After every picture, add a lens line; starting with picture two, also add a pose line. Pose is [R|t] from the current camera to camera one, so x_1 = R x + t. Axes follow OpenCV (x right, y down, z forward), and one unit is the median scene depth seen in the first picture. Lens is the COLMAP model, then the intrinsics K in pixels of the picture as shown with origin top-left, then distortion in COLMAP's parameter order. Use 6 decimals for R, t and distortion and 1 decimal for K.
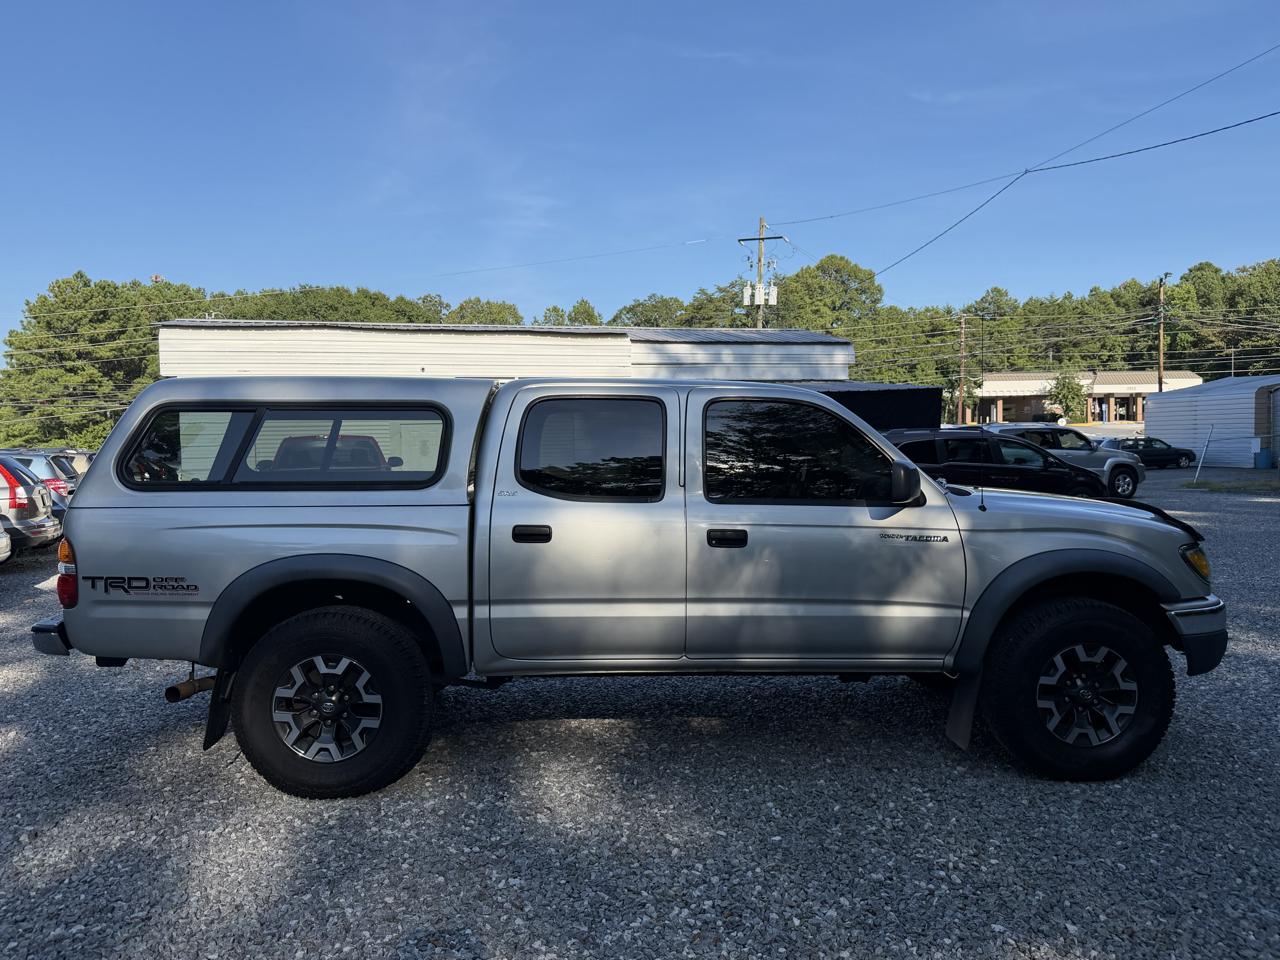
lens RADIAL K [[940.4, 0, 635.1], [0, 940.4, 476.8], [0, 0, 1]] dist [0.101534, -0.166760]
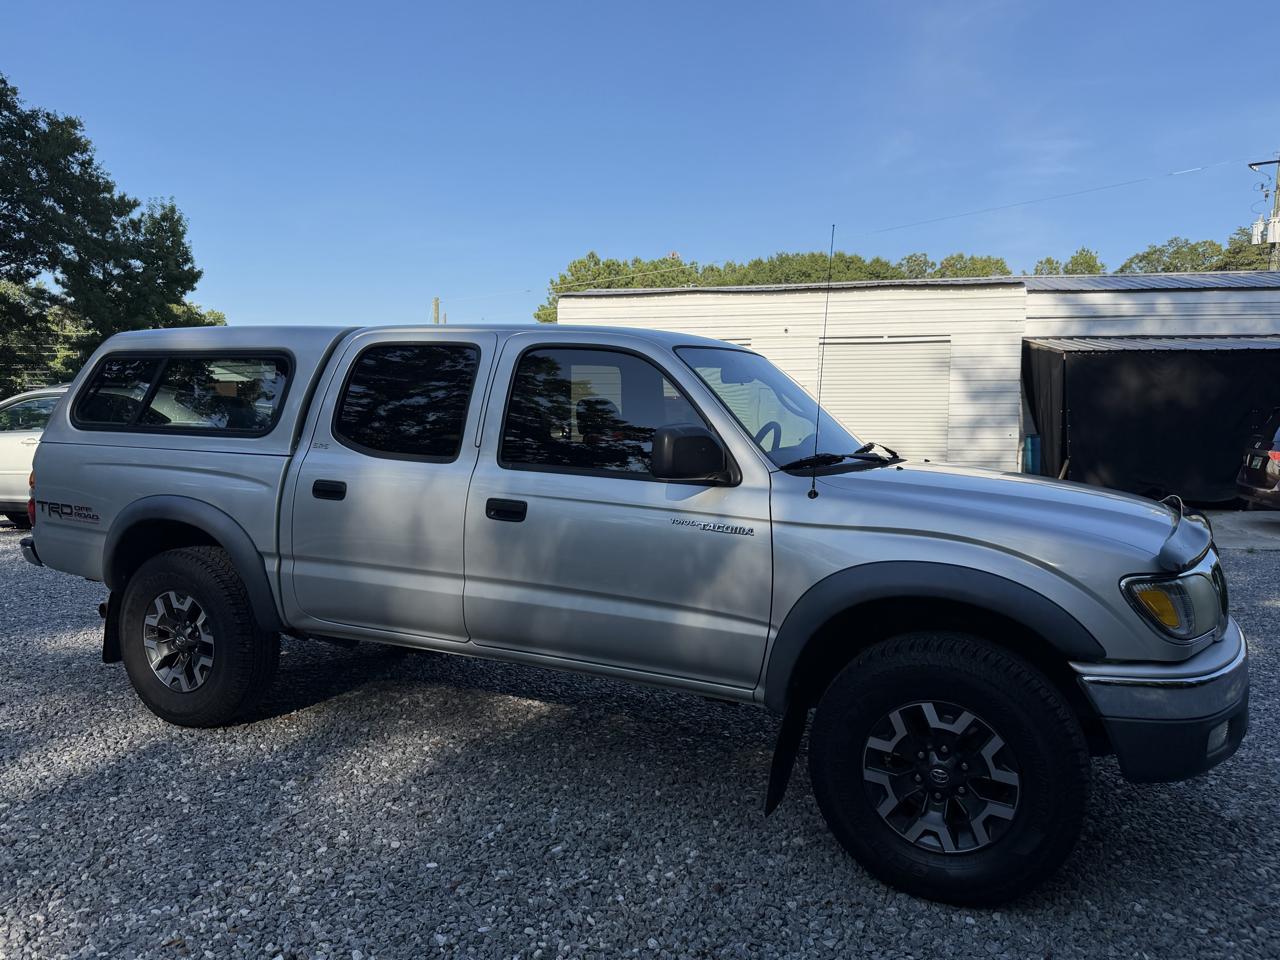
lens RADIAL K [[940.4, 0, 635.1], [0, 940.4, 476.8], [0, 0, 1]] dist [0.101534, -0.166760]
pose [[0.877871, 0.056848, -0.475512, 0.592182], [-0.038879, 0.998112, 0.047548, -0.009265], [0.477317, -0.023254, 0.878424, 0.302649]]
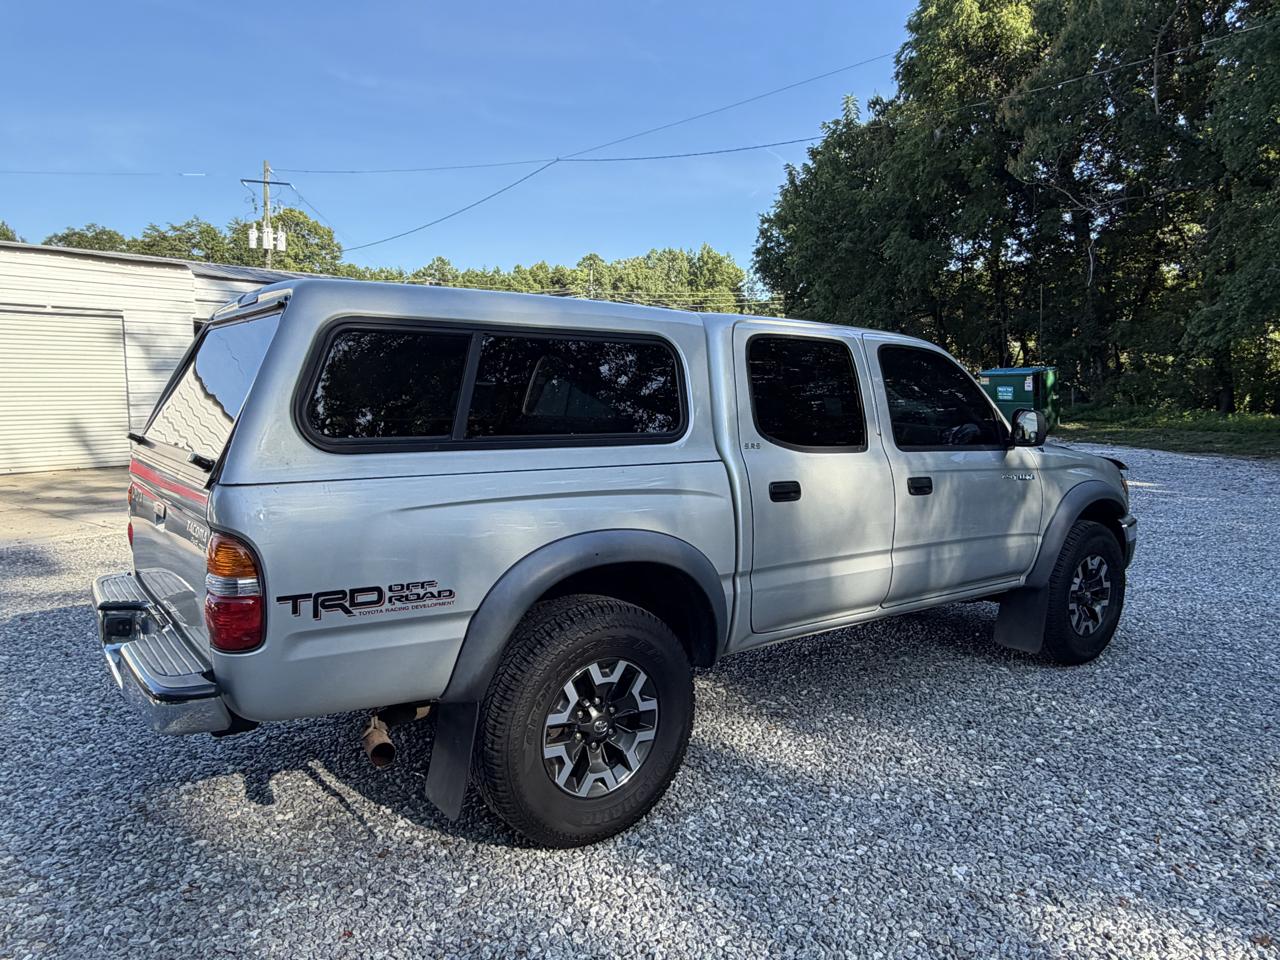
lens RADIAL K [[851.5, 0, 634.8], [0, 851.5, 476.5], [0, 0, 1]] dist [0.003236, -0.001892]
pose [[0.830359, -0.040782, 0.555734, -0.650709], [0.005448, 0.997865, 0.065086, -0.005589], [-0.557202, -0.051017, 0.828809, 0.405344]]
